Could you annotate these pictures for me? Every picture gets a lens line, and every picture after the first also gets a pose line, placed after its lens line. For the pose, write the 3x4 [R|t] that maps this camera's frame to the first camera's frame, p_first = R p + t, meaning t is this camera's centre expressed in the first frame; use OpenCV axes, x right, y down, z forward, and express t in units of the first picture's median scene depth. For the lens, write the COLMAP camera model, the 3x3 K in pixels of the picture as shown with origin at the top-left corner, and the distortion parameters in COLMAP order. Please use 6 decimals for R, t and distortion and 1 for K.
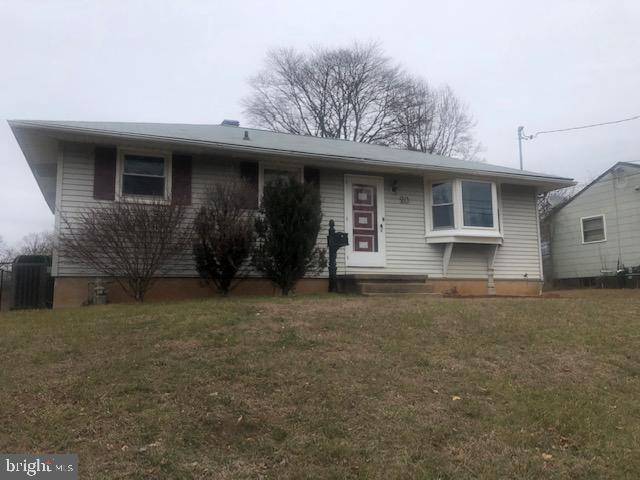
lens RADIAL K [[522.0, 0, 320.5], [0, 522.0, 237.3], [0, 0, 1]] dist [0.024114, -0.023008]
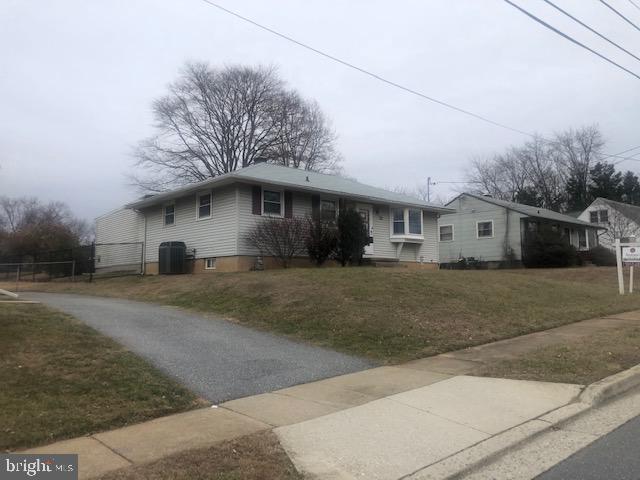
lens RADIAL K [[522.0, 0, 319.5], [0, 522.0, 240.5], [0, 0, 1]] dist [0.024114, -0.023008]
pose [[0.945461, 0.031918, 0.324167, -0.627862], [-0.042171, 0.998806, 0.024649, -0.027949], [-0.322993, -0.036975, 0.945679, -0.662091]]
